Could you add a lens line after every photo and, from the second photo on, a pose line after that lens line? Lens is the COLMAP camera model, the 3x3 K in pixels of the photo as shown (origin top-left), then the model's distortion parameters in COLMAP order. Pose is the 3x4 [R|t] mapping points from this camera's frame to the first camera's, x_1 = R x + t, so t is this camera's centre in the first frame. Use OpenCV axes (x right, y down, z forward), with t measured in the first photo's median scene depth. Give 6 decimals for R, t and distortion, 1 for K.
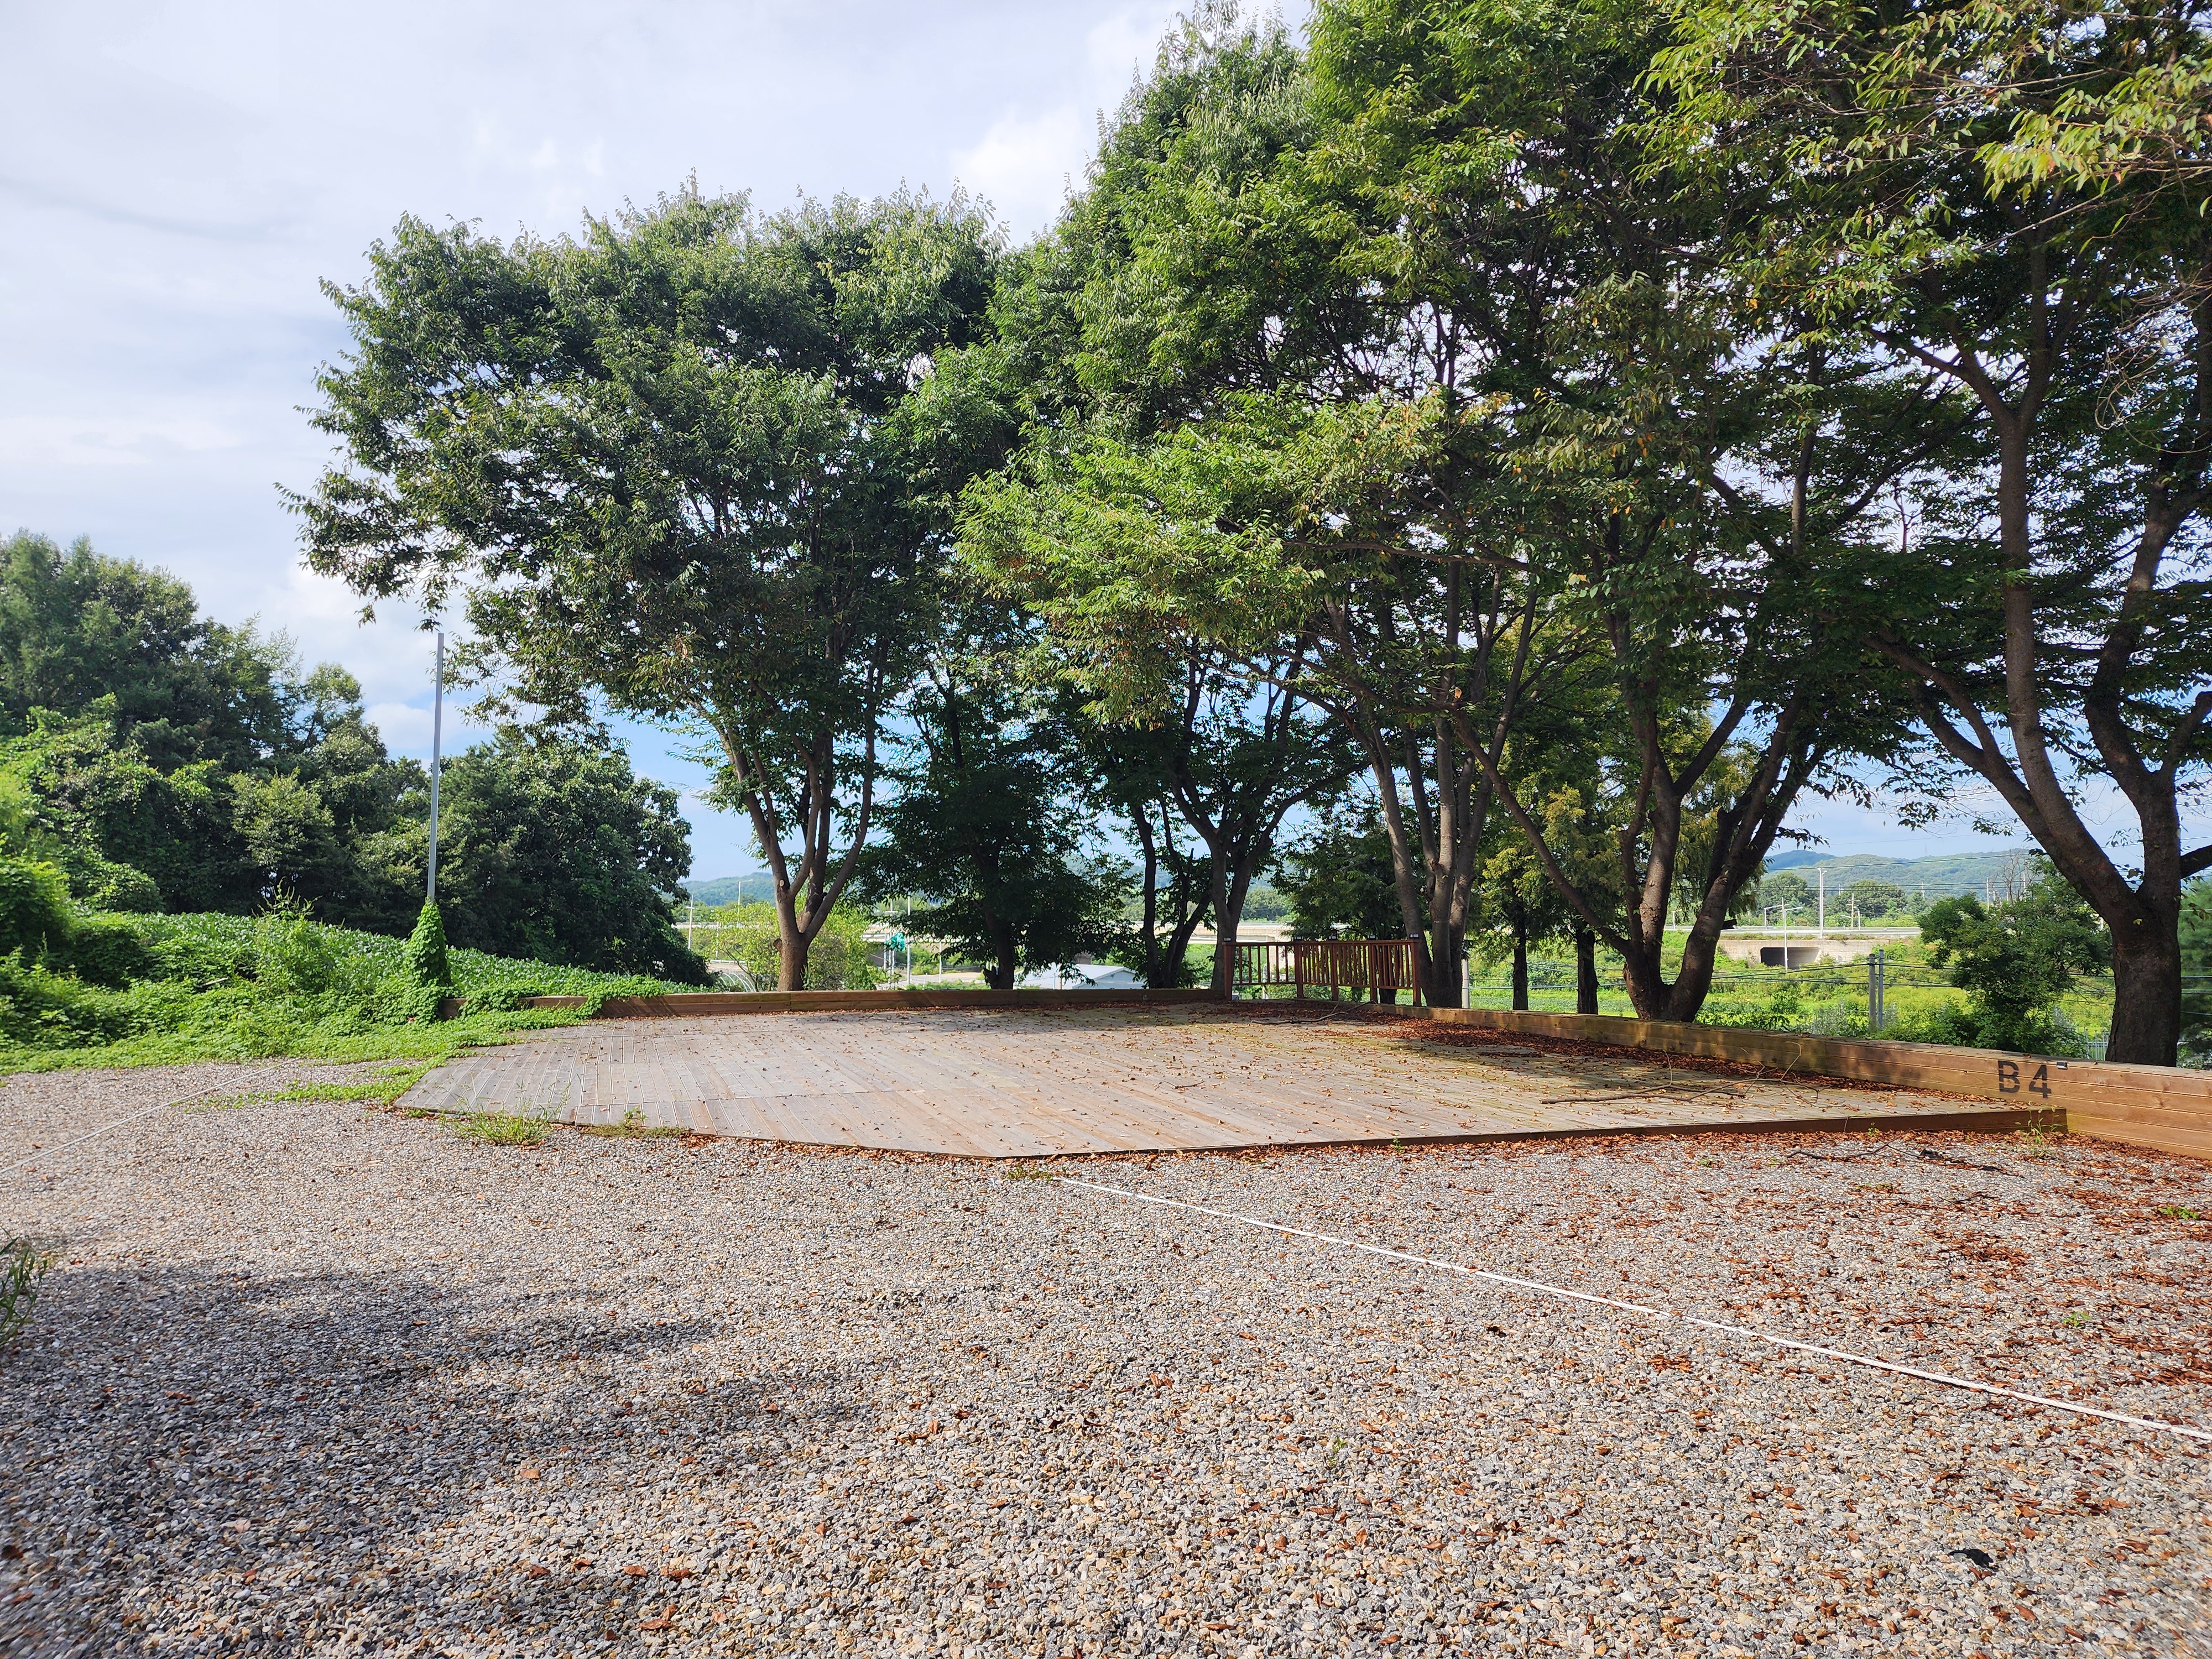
lens RADIAL K [[1467.7, 0, 1100.8], [0, 1467.7, 833.6], [0, 0, 1]] dist [0.096664, -0.079460]
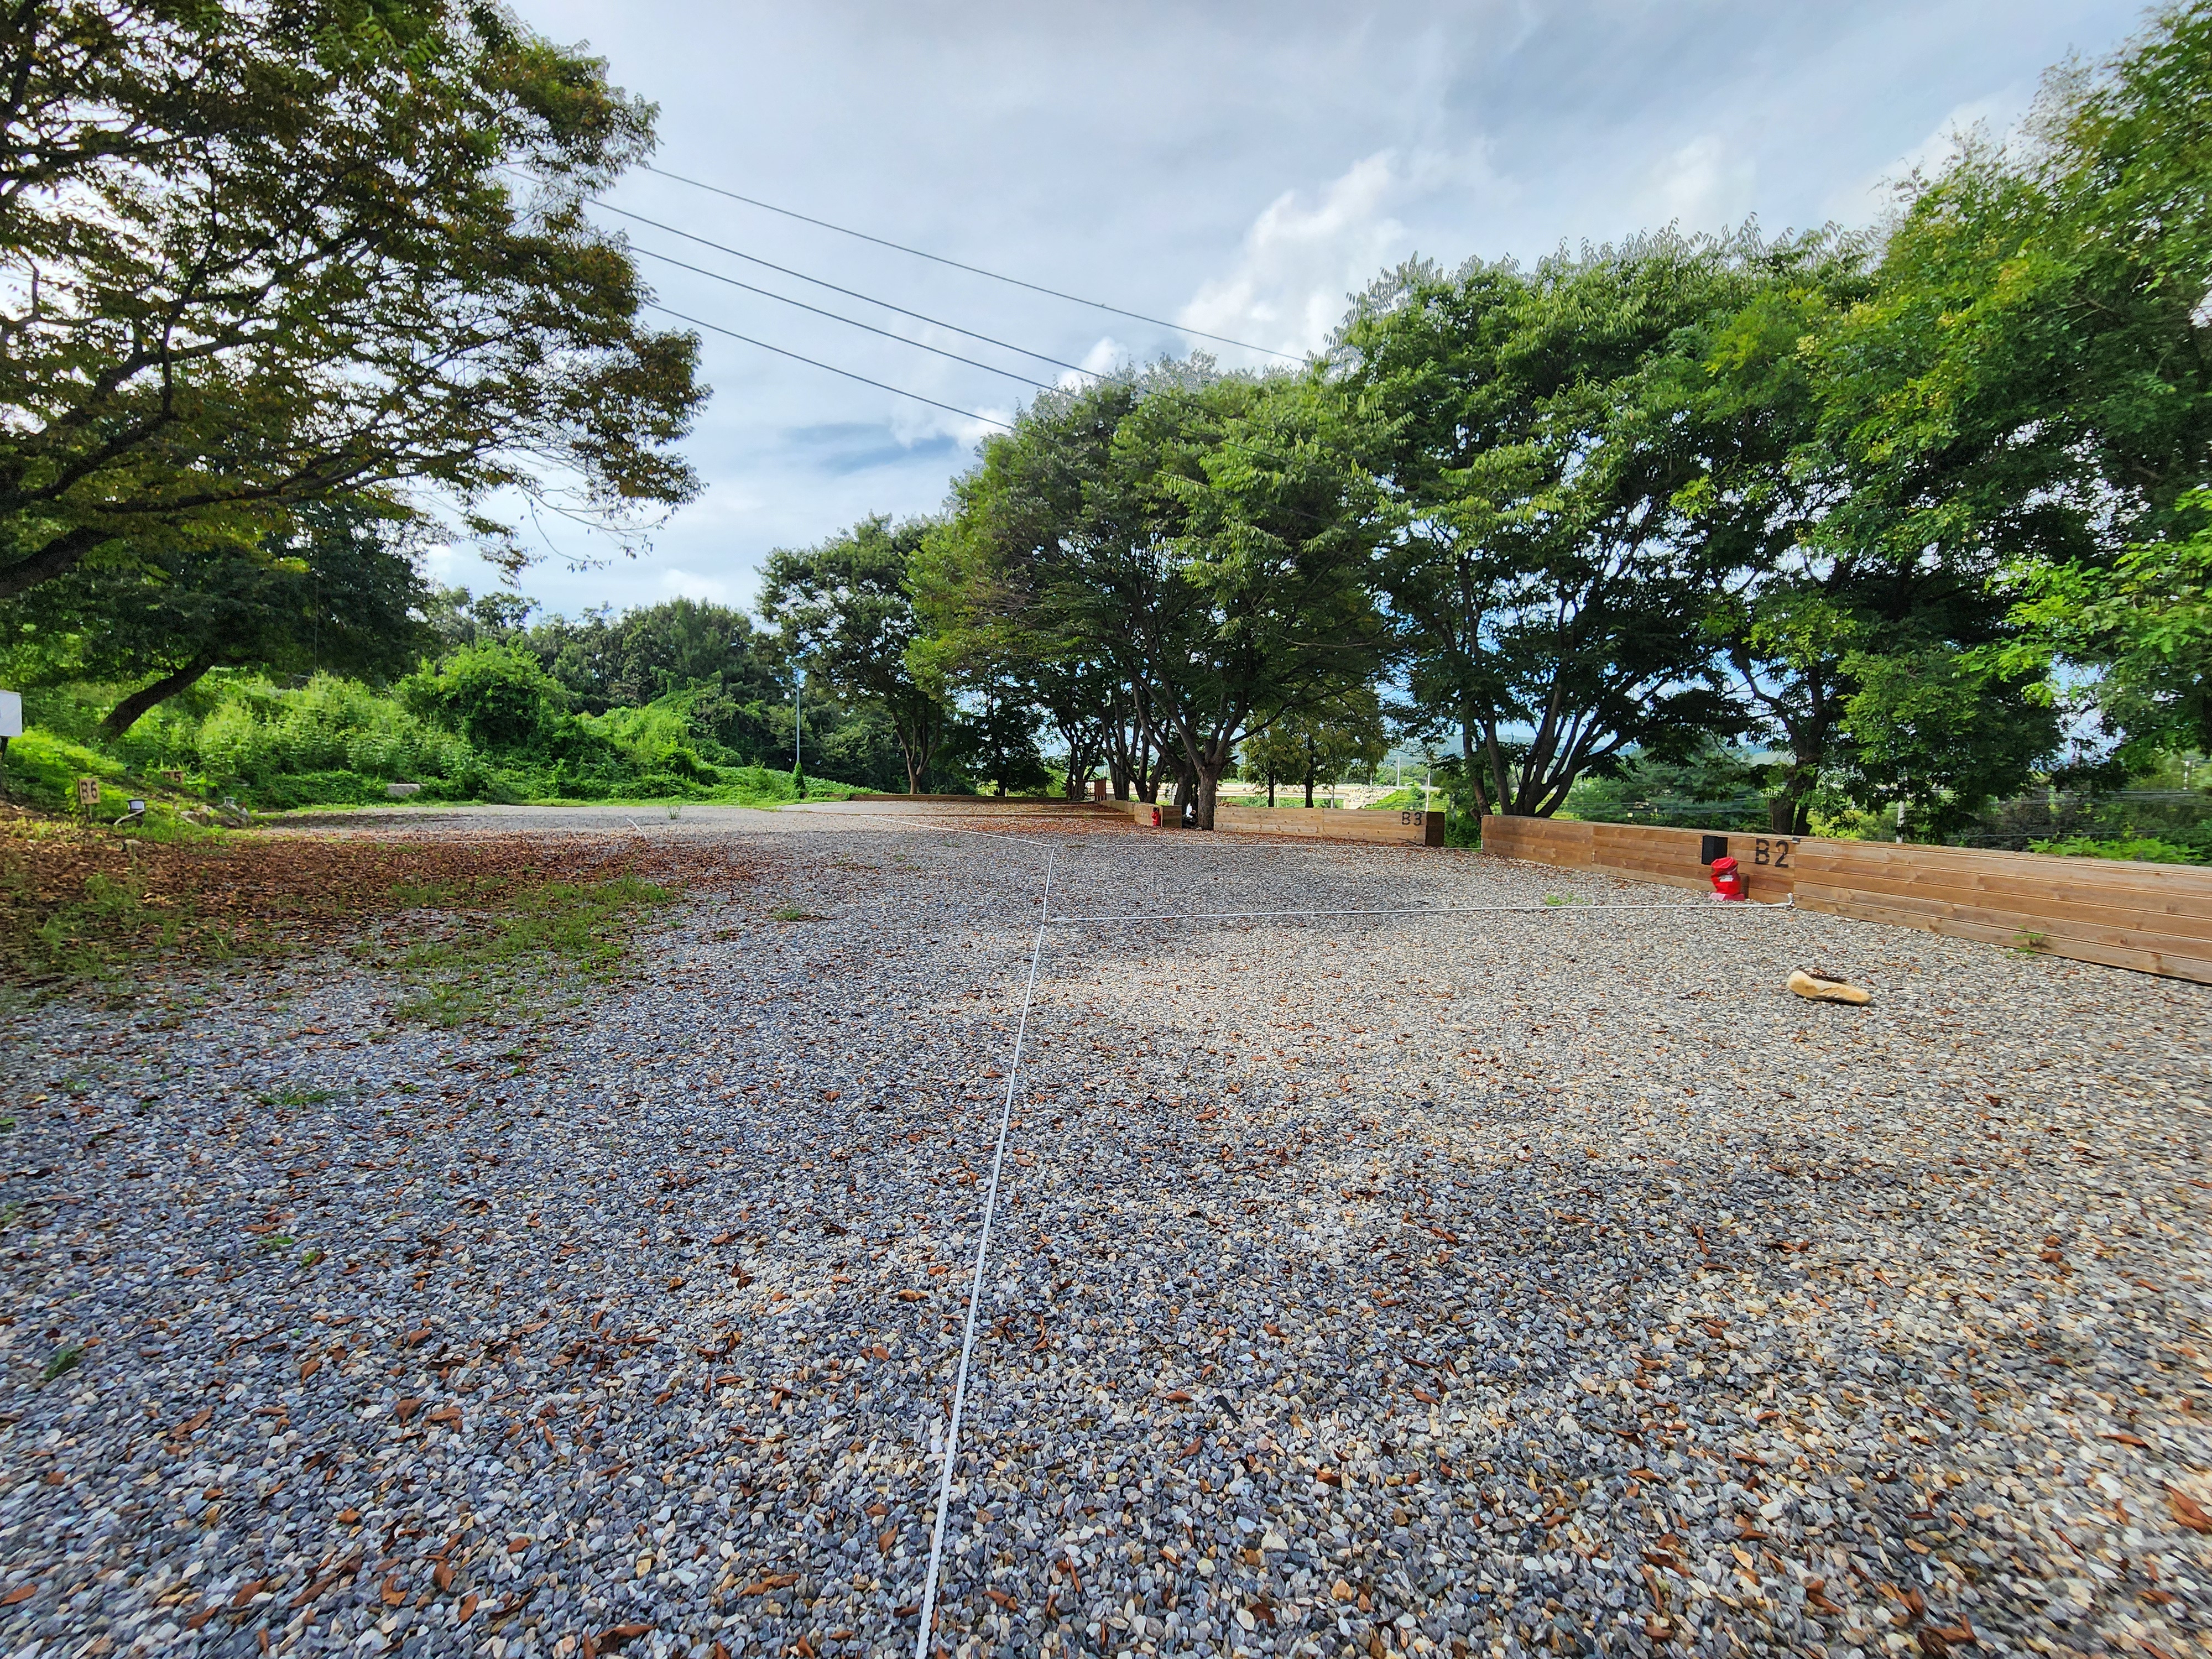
lens RADIAL K [[920.3, 0, 1103.8], [0, 920.3, 835.3], [0, 0, 1]] dist [0.002013, 0.000539]
pose [[0.979696, 0.020963, -0.199388, 0.530185], [0.002054, 0.993417, 0.114536, -0.017885], [0.200476, -0.112620, 0.973204, -0.710904]]
